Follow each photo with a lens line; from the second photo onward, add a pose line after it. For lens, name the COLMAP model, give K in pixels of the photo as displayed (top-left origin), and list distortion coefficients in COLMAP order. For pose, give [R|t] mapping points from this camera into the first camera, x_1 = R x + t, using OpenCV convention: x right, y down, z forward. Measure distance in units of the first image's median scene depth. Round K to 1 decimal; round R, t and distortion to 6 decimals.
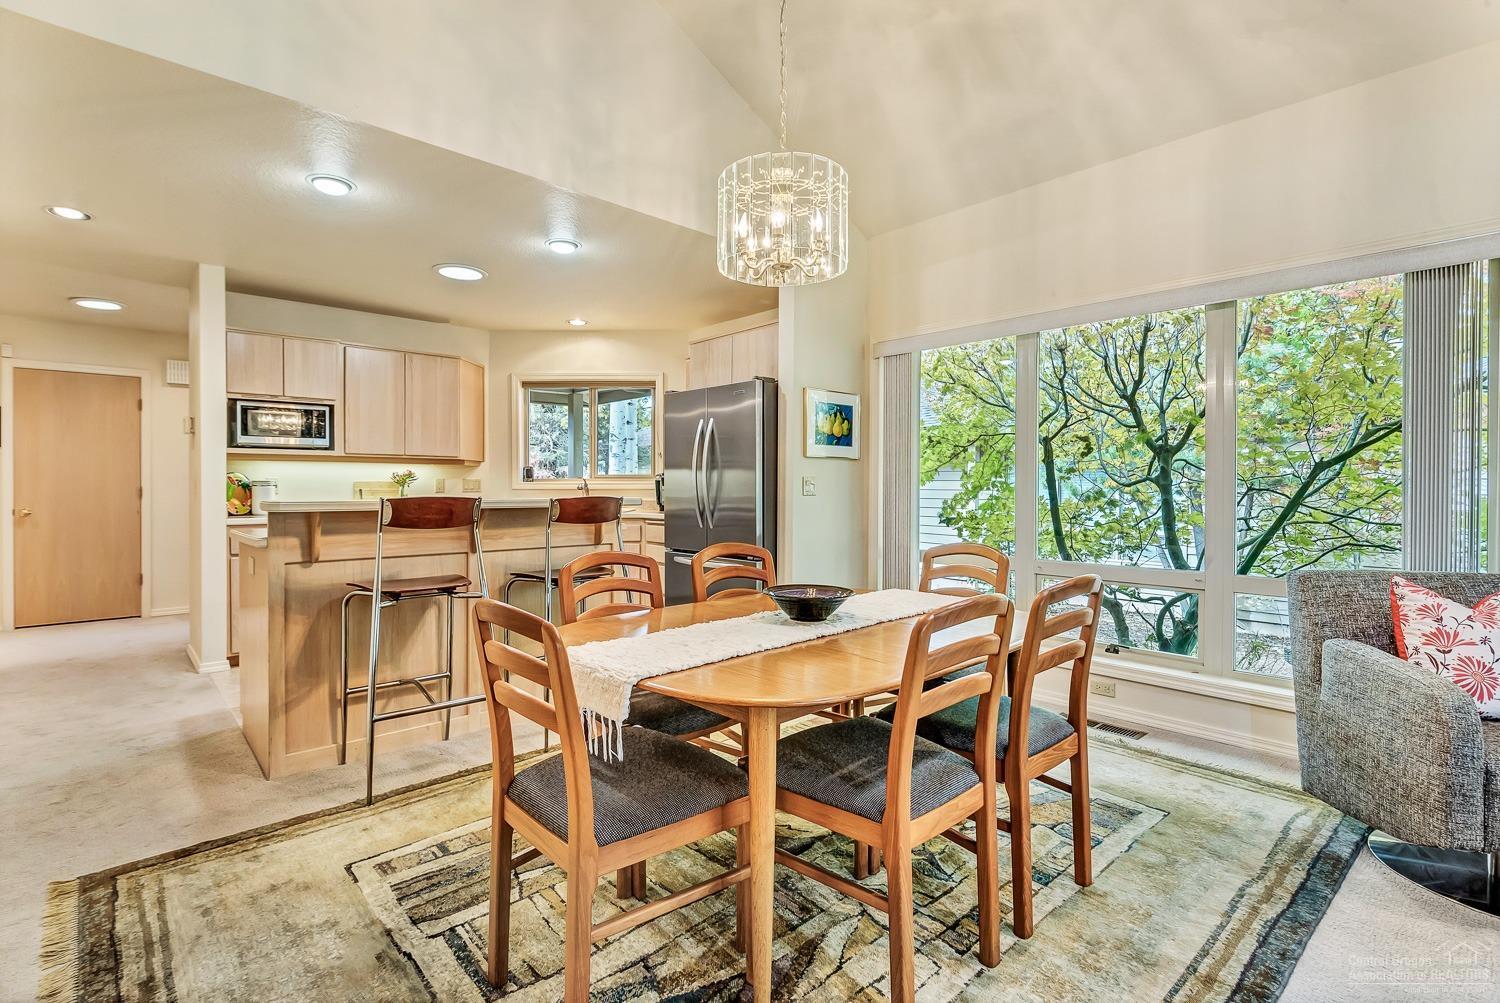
lens RADIAL K [[700.9, 0, 733.1], [0, 700.9, 494.0], [0, 0, 1]] dist [0.000297, -0.000244]
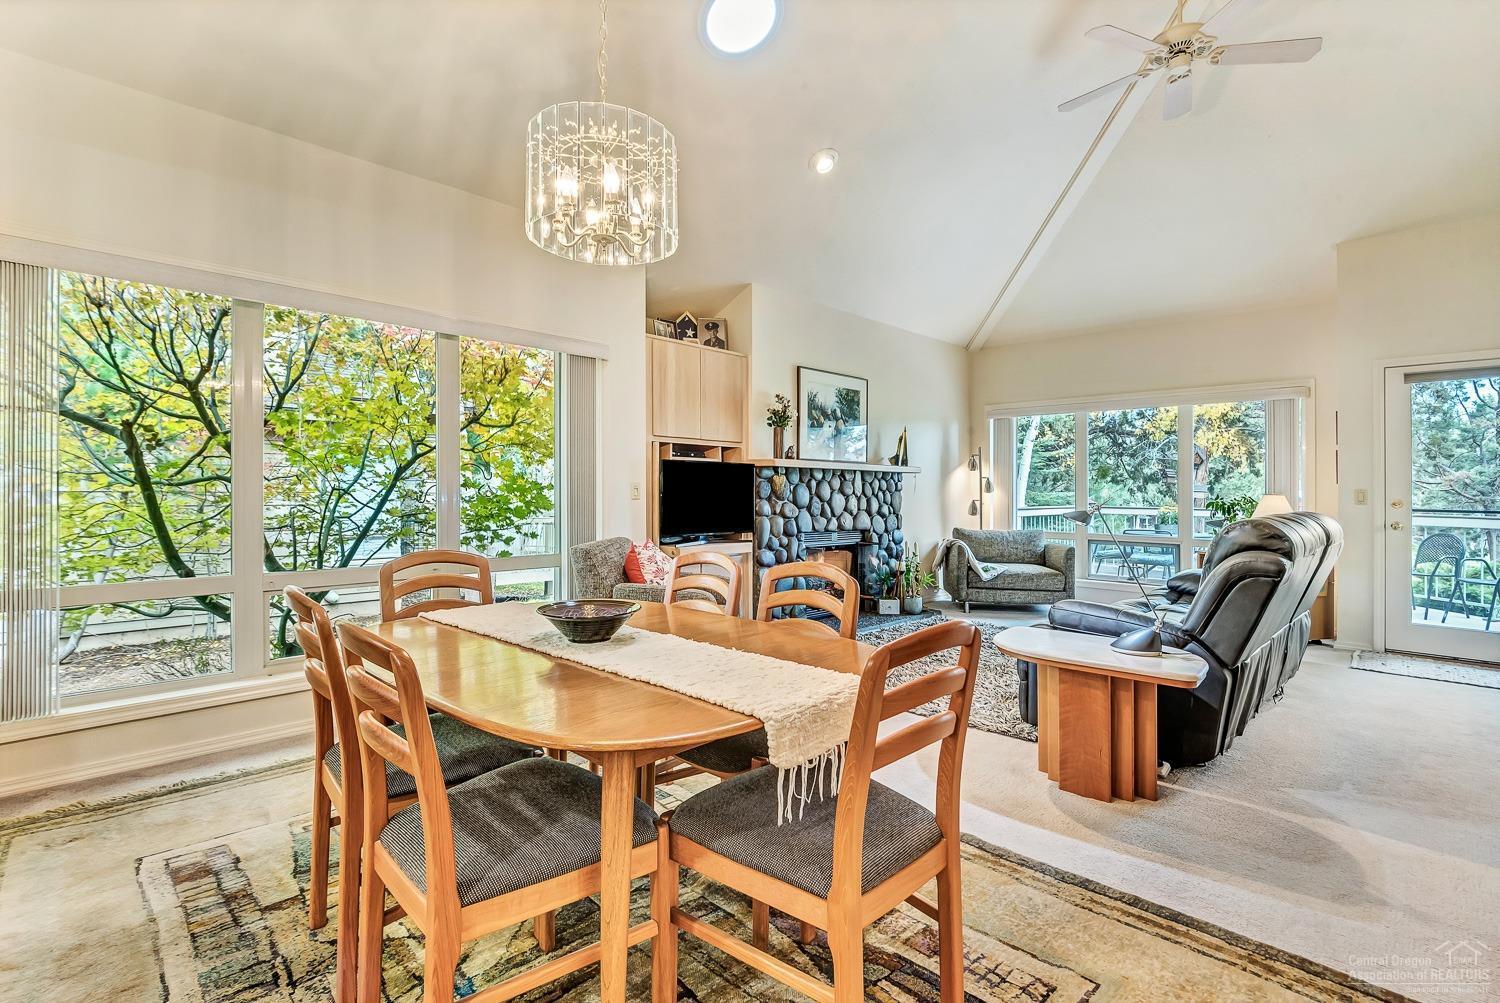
lens RADIAL K [[699.5, 0, 742.7], [0, 699.5, 479.9], [0, 0, 1]] dist [0.003301, -0.001085]
pose [[-0.057941, 0.009698, 0.998273, -0.505664], [0.001439, 0.999953, -0.009631, -0.011317], [-0.998319, 0.000878, -0.057952, 0.543786]]
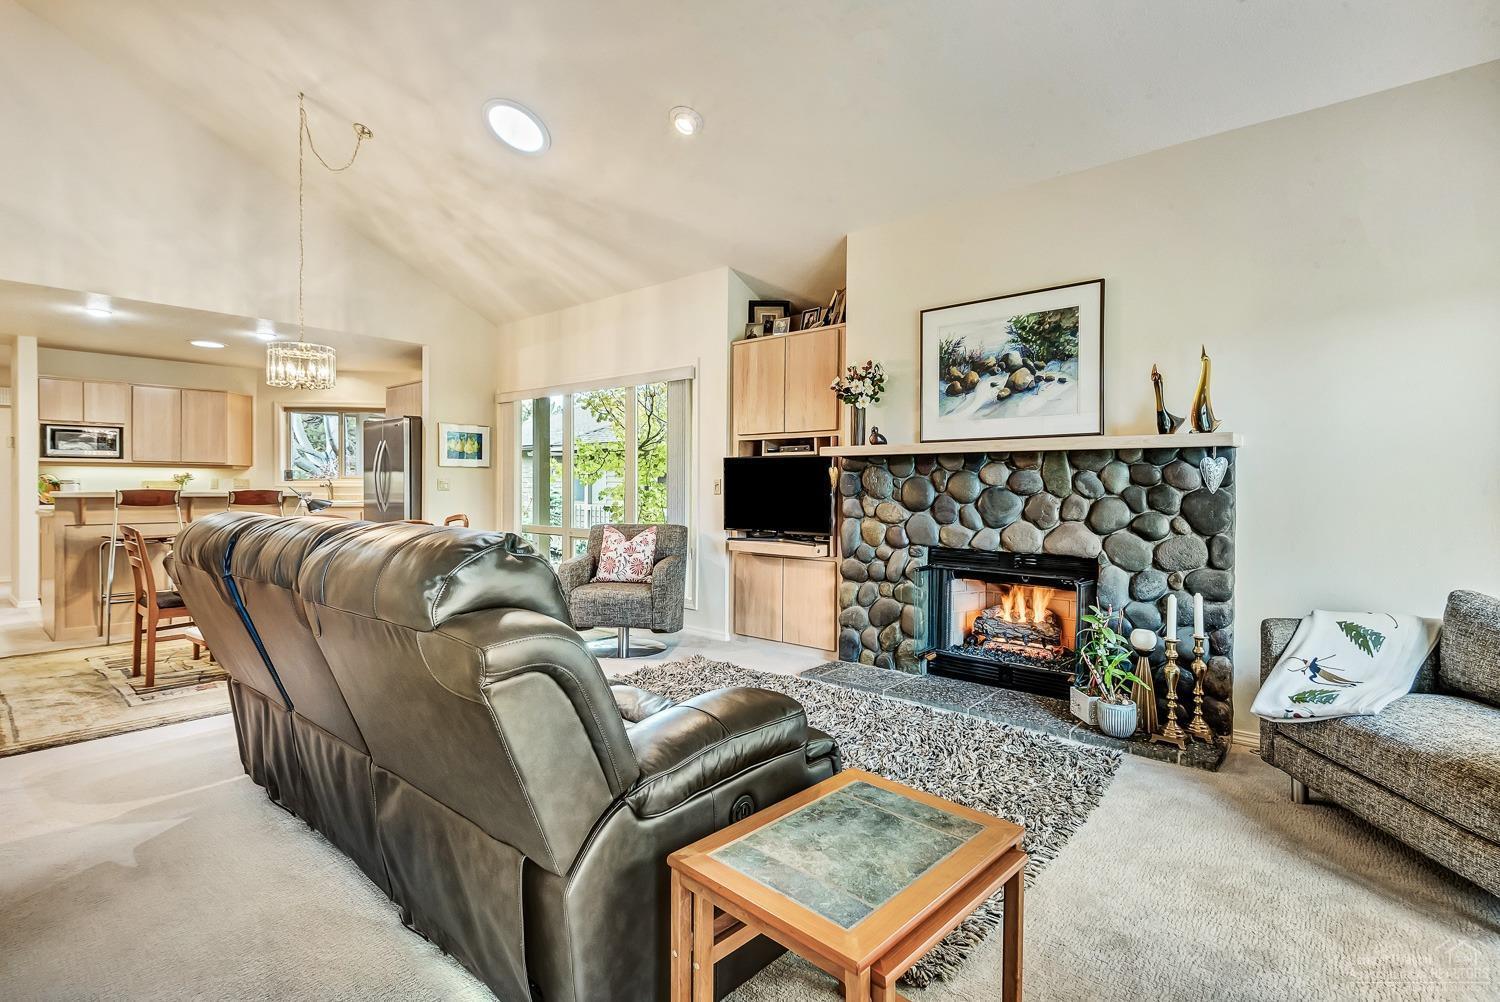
lens RADIAL K [[716.9, 0, 742.4], [0, 716.9, 493.0], [0, 0, 1]] dist [0.000372, -0.001238]
pose [[0.991839, -0.000412, 0.127499, 0.707487], [0.000317, 1.000000, 0.000769, 0.009331], [-0.127499, -0.000722, 0.991838, -0.873171]]
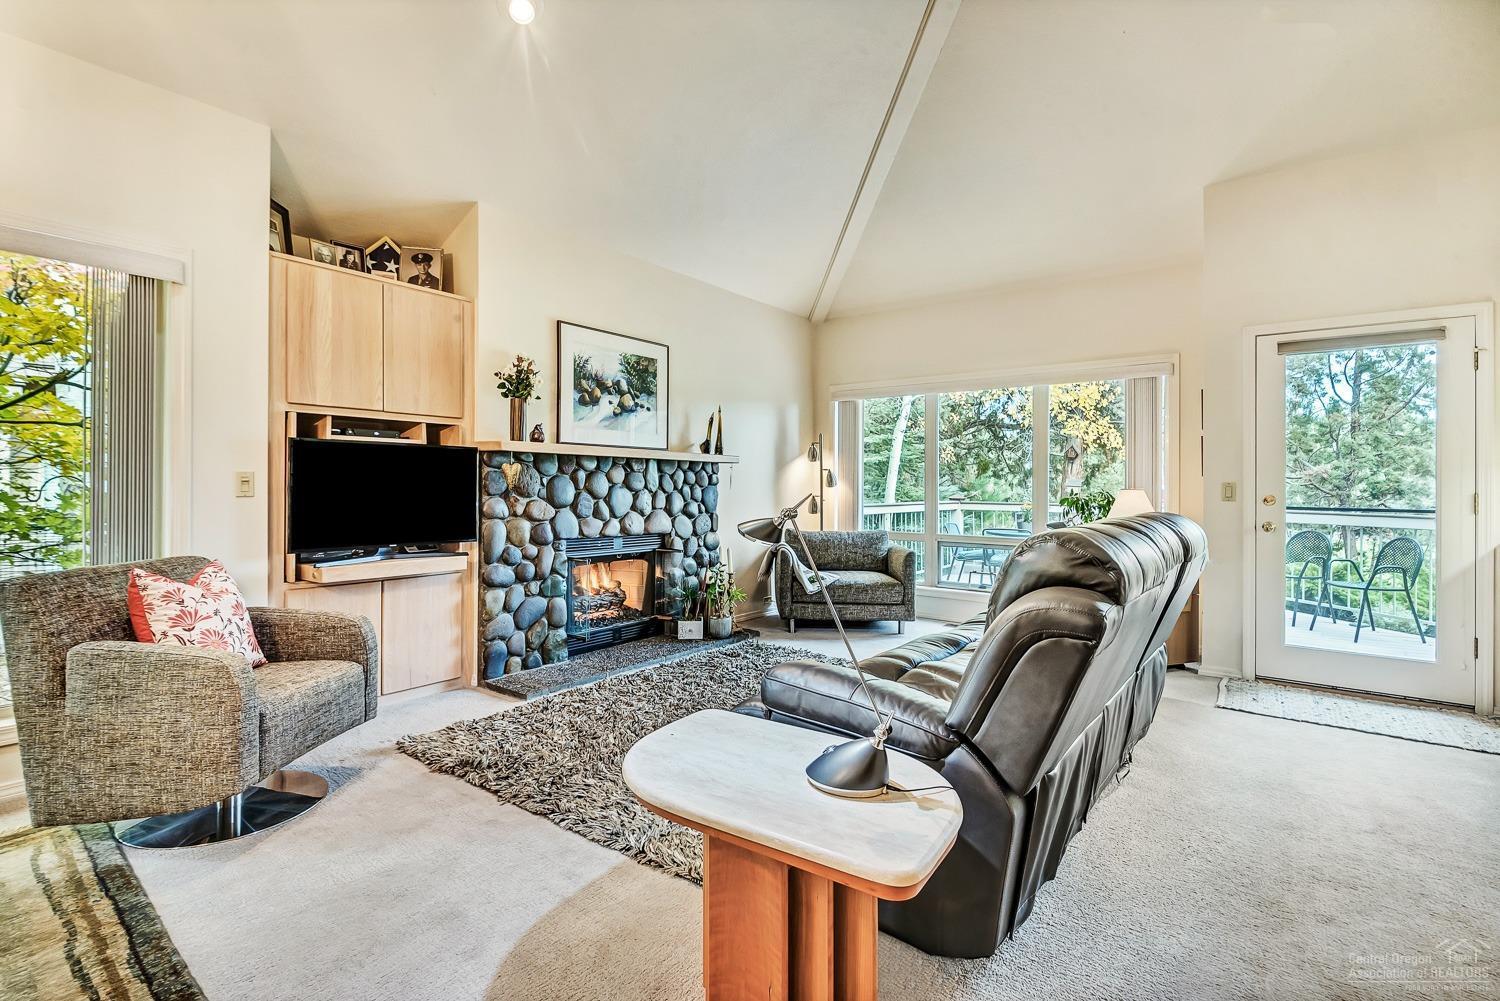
lens RADIAL K [[695.1, 0, 751.3], [0, 695.1, 478.5], [0, 0, 1]] dist [0.033298, -0.015606]
pose [[-0.184989, 0.005059, 0.982728, -0.155341], [0.000978, 0.999987, -0.004964, -0.005550], [-0.982740, 0.000043, -0.184991, 0.199959]]
